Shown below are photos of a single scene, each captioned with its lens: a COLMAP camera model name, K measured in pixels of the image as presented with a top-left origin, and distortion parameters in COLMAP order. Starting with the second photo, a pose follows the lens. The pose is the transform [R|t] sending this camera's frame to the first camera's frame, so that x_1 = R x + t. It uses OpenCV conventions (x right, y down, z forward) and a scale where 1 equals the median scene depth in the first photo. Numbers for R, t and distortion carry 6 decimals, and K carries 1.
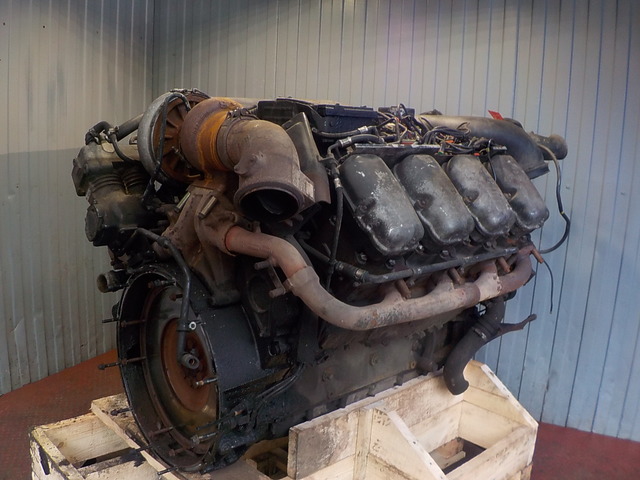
lens RADIAL K [[642.0, 0, 318.4], [0, 642.0, 238.4], [0, 0, 1]] dist [-0.170037, 0.000000]
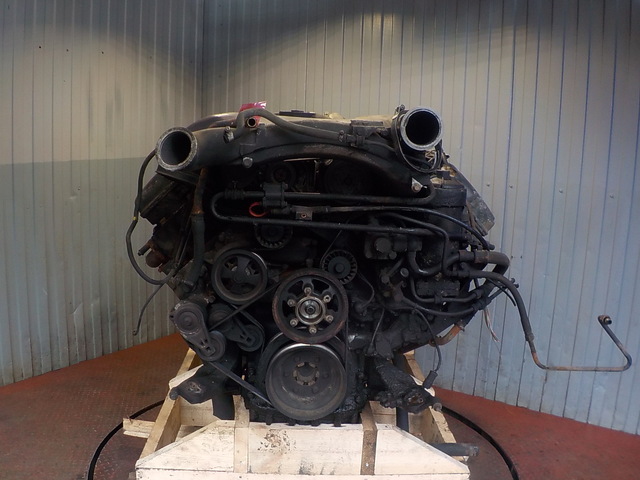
lens RADIAL K [[642.0, 0, 317.6], [0, 642.0, 242.0], [0, 0, 1]] dist [-0.170037, 0.000000]
pose [[0.991193, 0.013456, -0.131739, 0.116235], [-0.017121, 0.999496, -0.026731, 0.039034], [0.131313, 0.028751, 0.990924, -0.114967]]
